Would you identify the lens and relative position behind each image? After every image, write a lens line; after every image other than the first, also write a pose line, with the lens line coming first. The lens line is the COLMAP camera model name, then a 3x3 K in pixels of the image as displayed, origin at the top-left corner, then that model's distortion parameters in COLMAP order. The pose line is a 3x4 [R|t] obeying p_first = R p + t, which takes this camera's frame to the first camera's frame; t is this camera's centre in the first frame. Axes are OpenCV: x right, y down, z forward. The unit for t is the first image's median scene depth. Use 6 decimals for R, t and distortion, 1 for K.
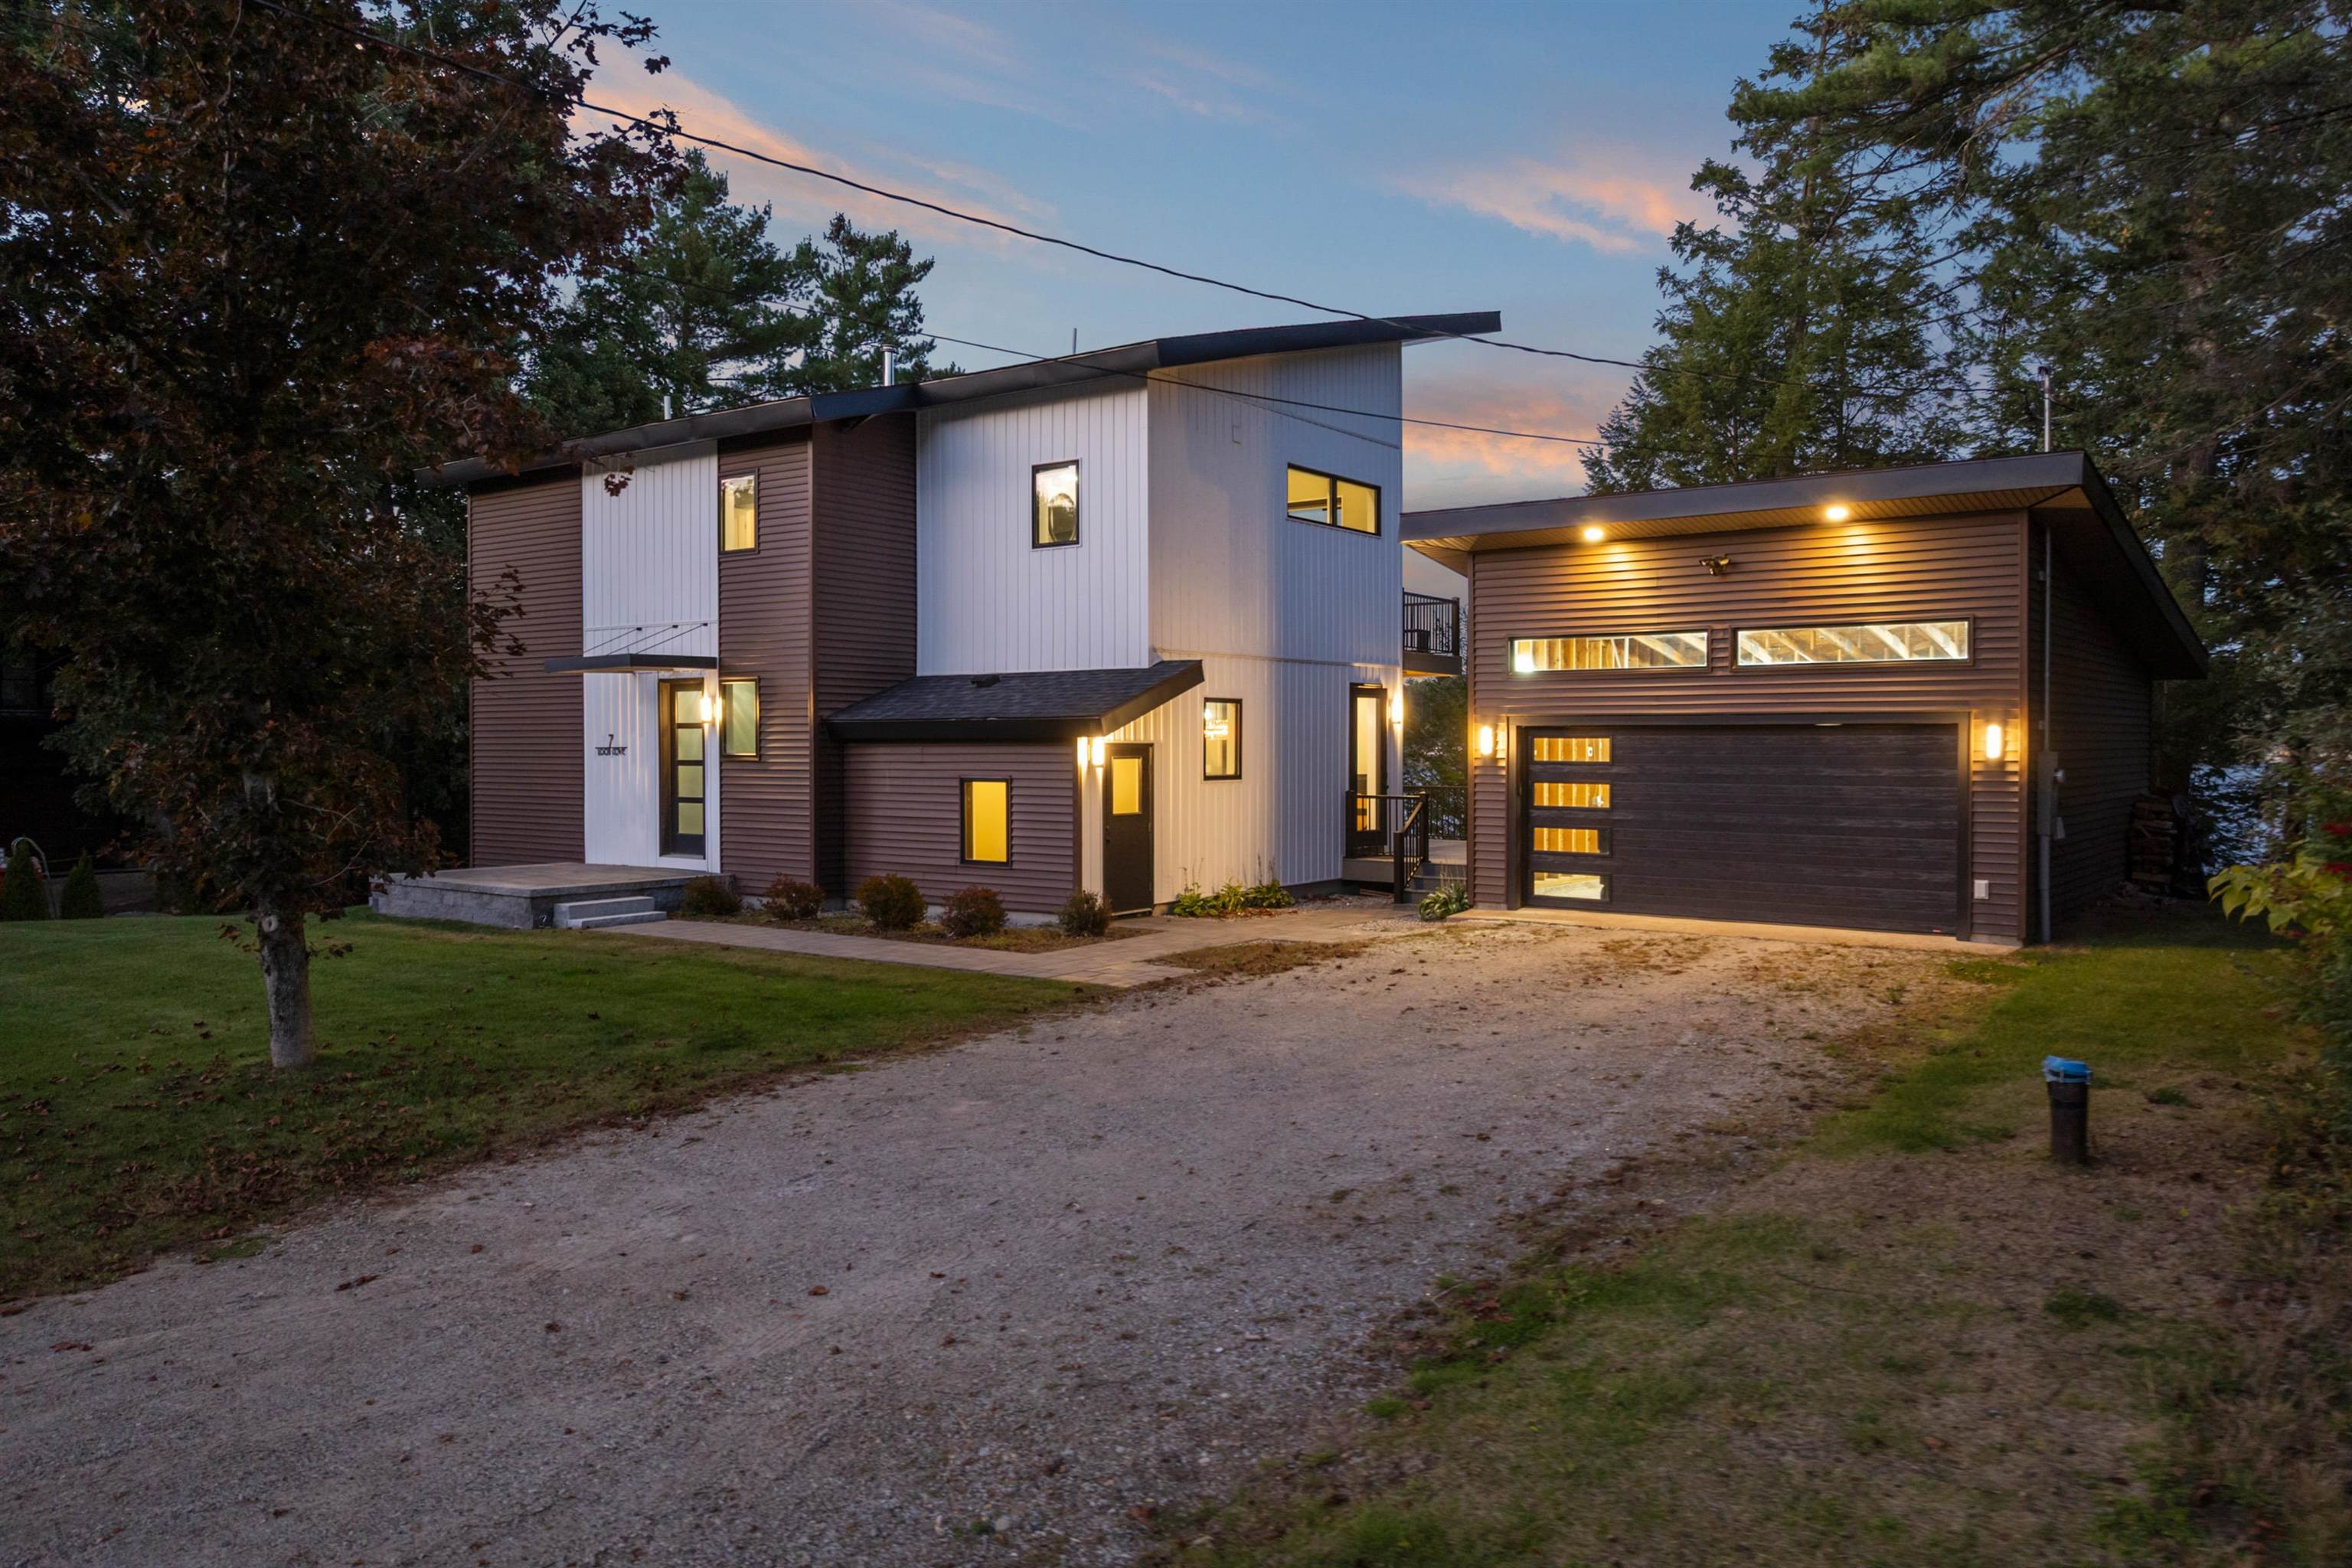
lens RADIAL K [[1659.2, 0, 1176.0], [0, 1659.2, 784.0], [0, 0, 1]] dist [0.009122, -0.002815]
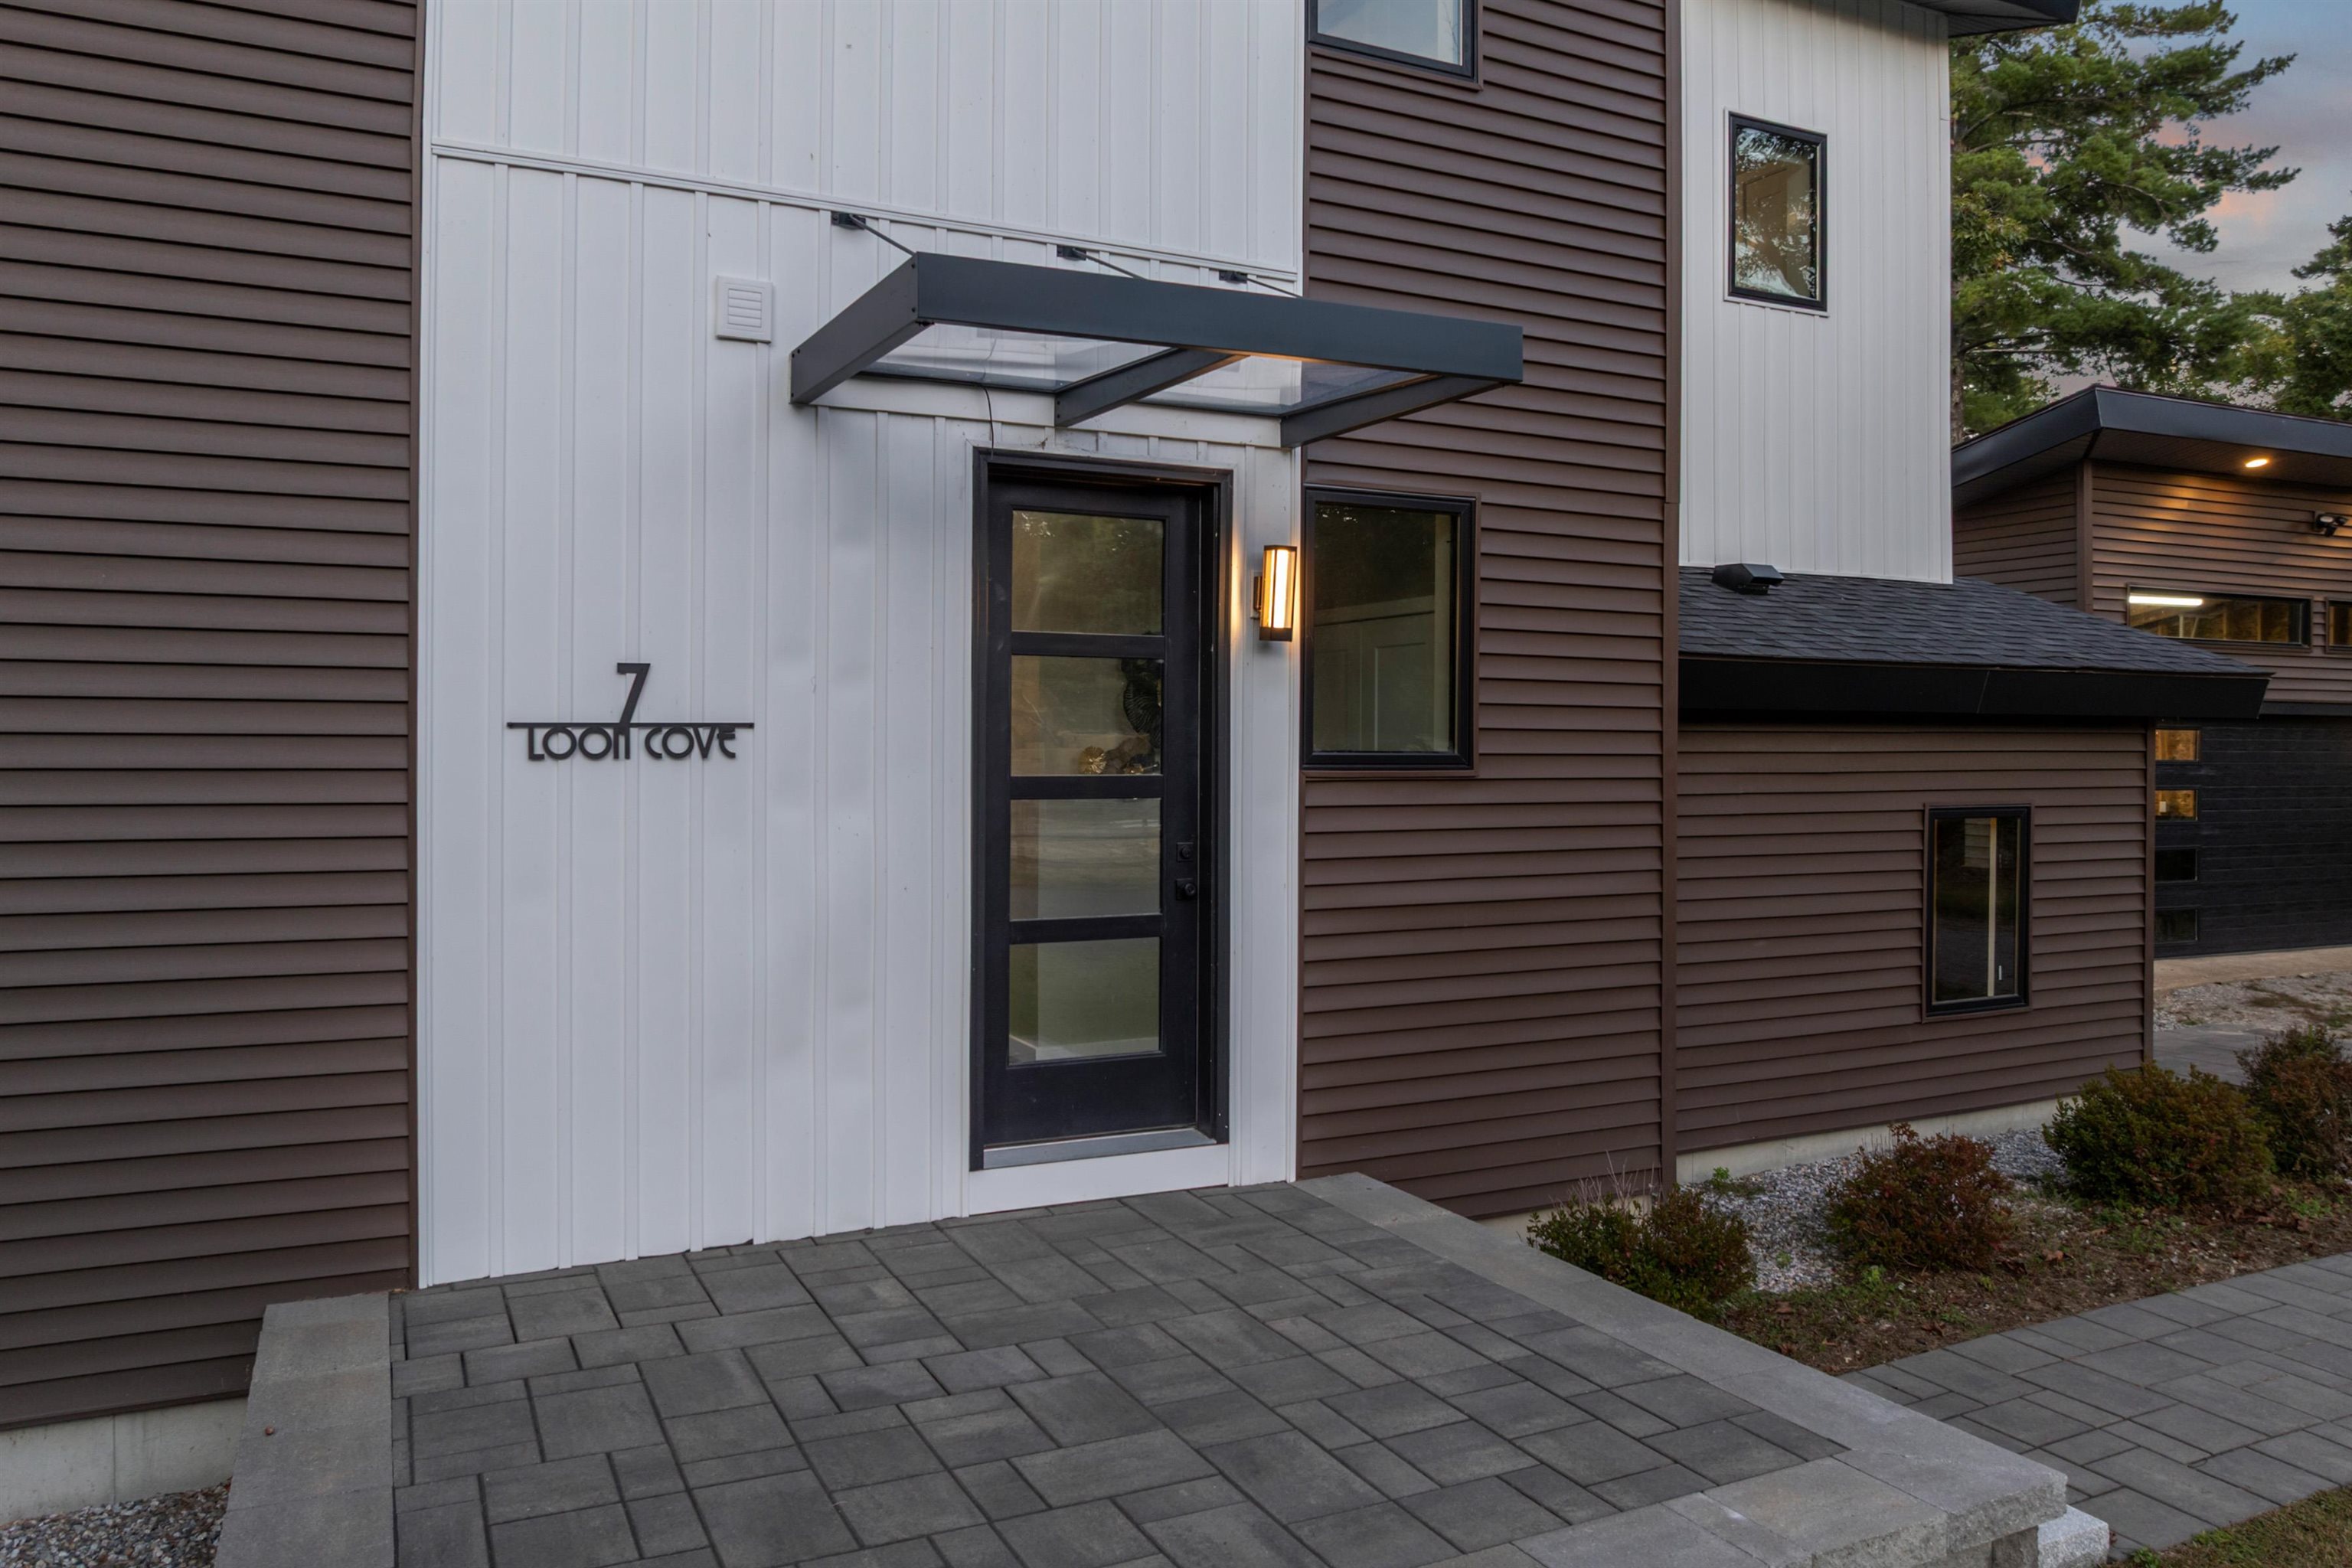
lens RADIAL K [[1645.8, 0, 1174.1], [0, 1645.8, 744.9], [0, 0, 1]] dist [-0.038230, -0.000511]
pose [[0.465014, 0.000655, 0.885303, -0.668300], [0.013924, 0.999871, -0.008053, -0.022102], [-0.885194, 0.016072, 0.464945, 1.125800]]
